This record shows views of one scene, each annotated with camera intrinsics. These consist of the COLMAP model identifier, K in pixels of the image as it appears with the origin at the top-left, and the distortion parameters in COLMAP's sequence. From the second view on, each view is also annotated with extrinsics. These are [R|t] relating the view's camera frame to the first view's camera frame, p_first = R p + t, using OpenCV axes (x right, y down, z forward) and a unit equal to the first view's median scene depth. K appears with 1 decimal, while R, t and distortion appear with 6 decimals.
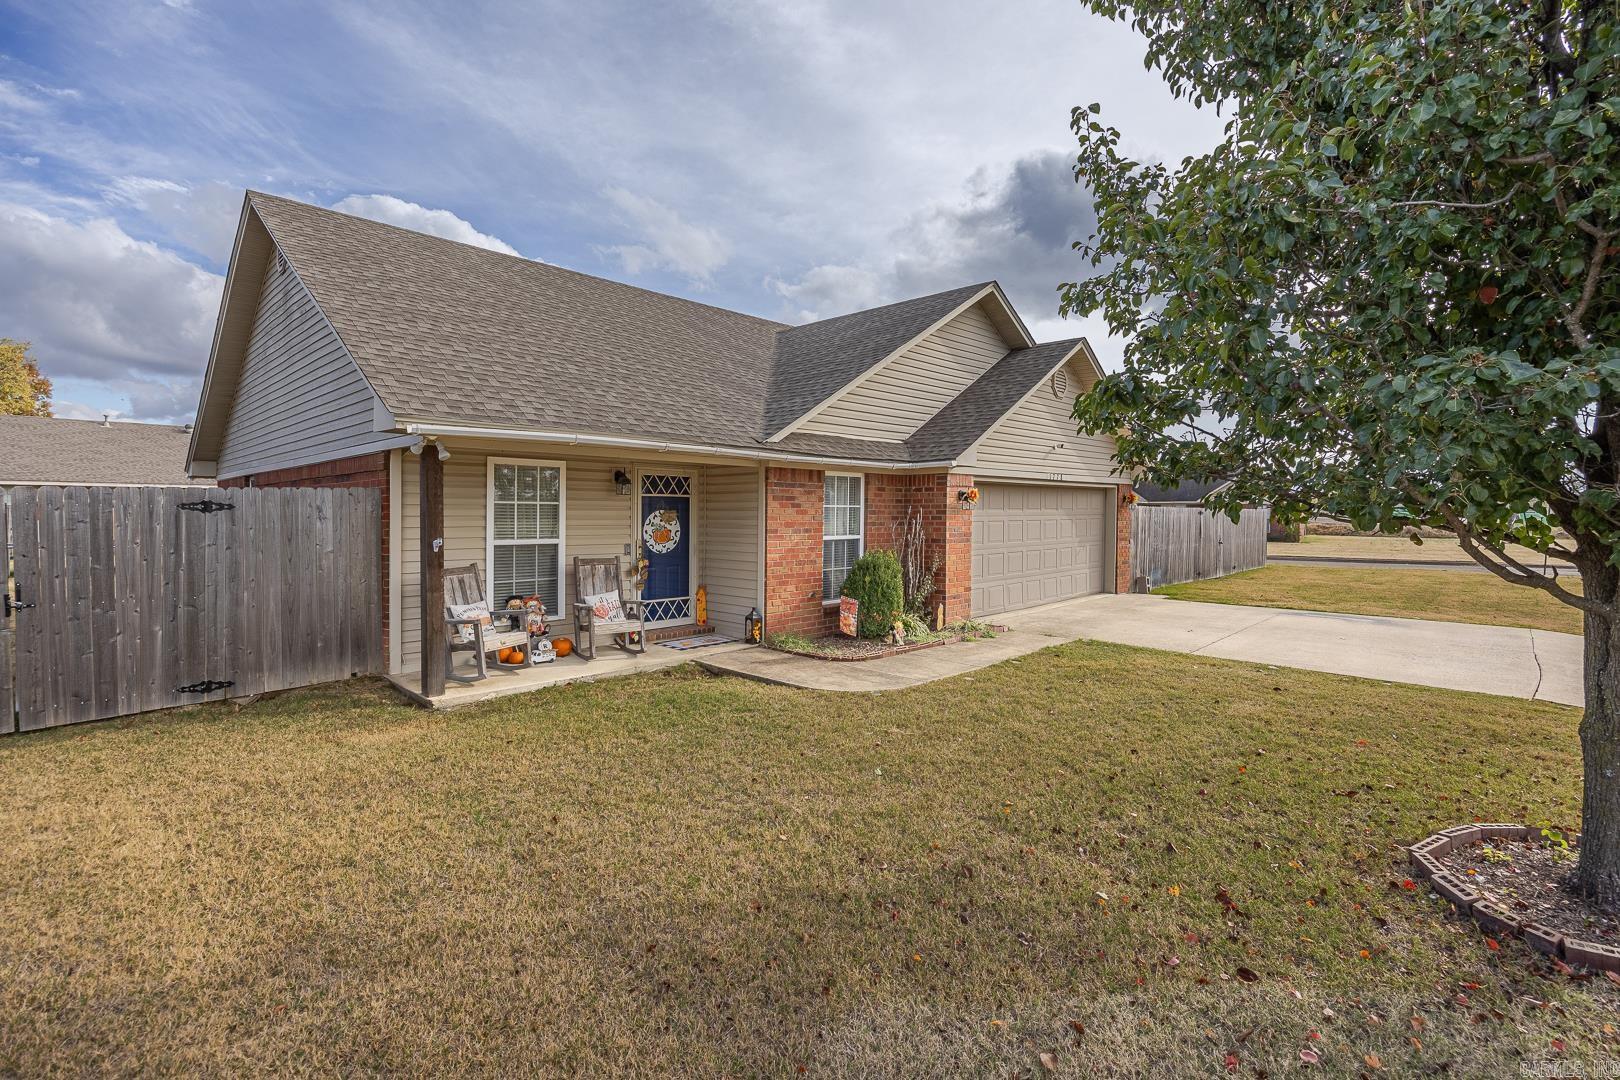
lens RADIAL K [[769.0, 0, 810.4], [0, 769.0, 536.8], [0, 0, 1]] dist [0.001708, -0.000029]
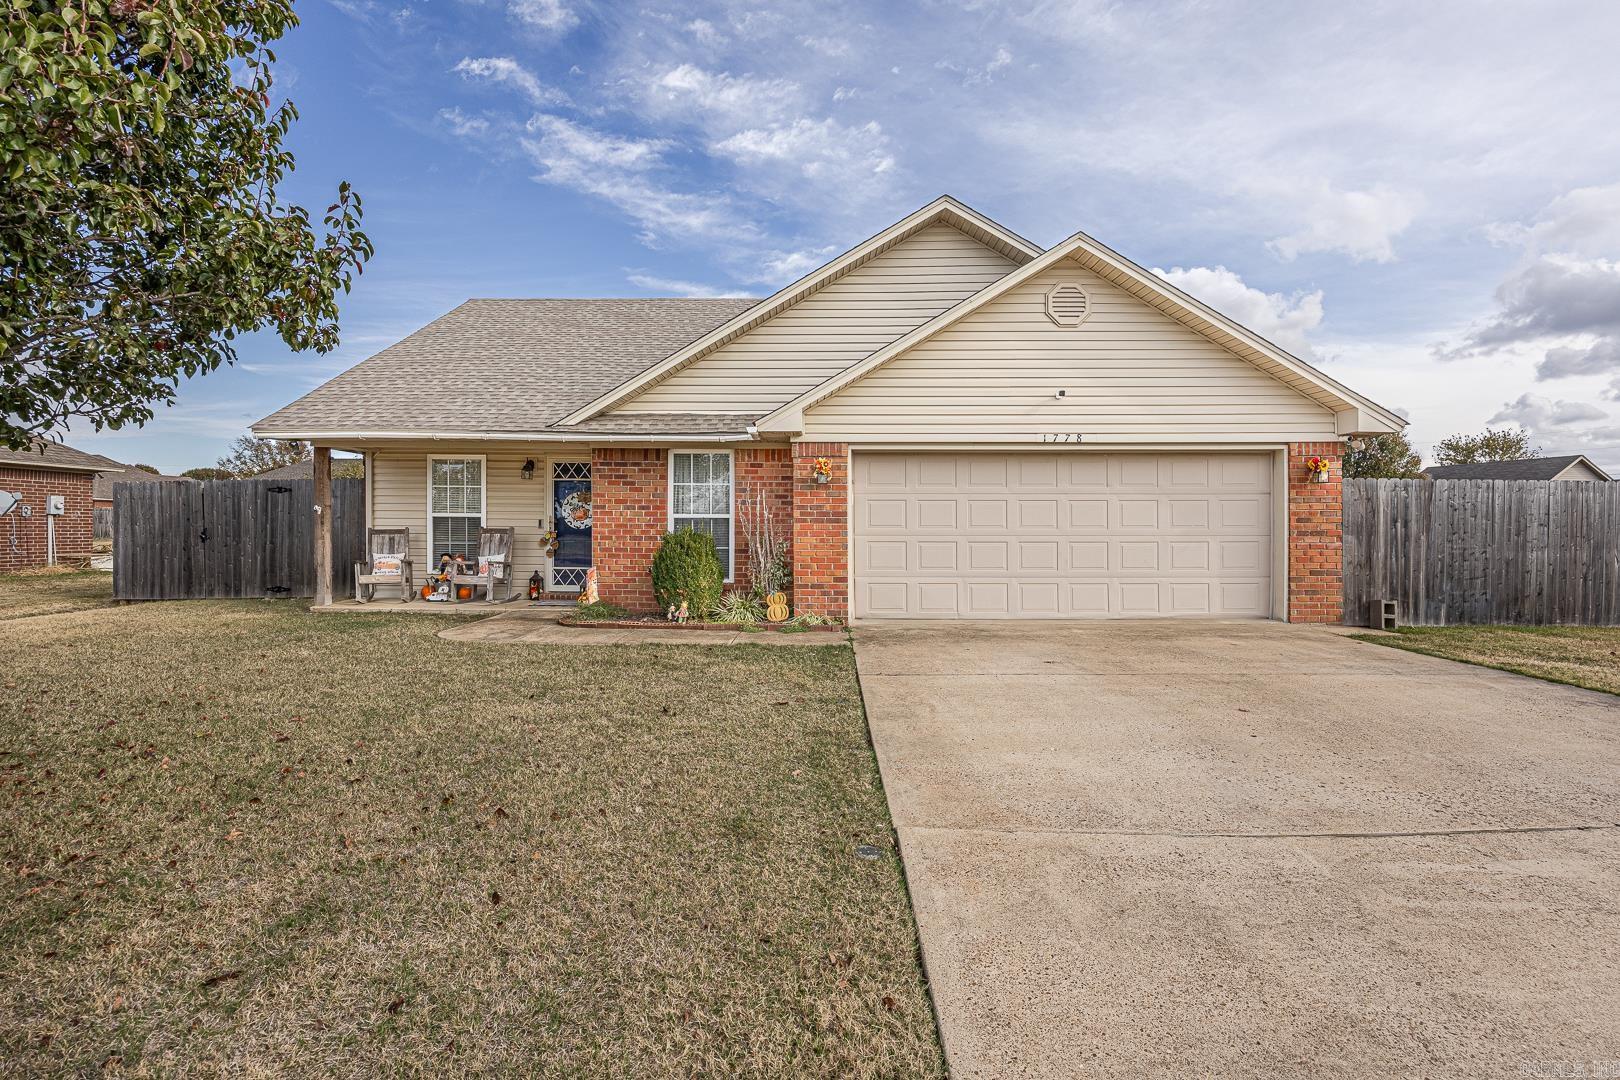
lens RADIAL K [[706.7, 0, 806.9], [0, 706.7, 531.3], [0, 0, 1]] dist [-0.011032, -0.000050]
pose [[0.681297, 0.007274, -0.731971, 0.850082], [-0.027471, 0.999500, -0.015637, 0.033242], [0.731491, 0.030762, 0.681157, 0.520548]]
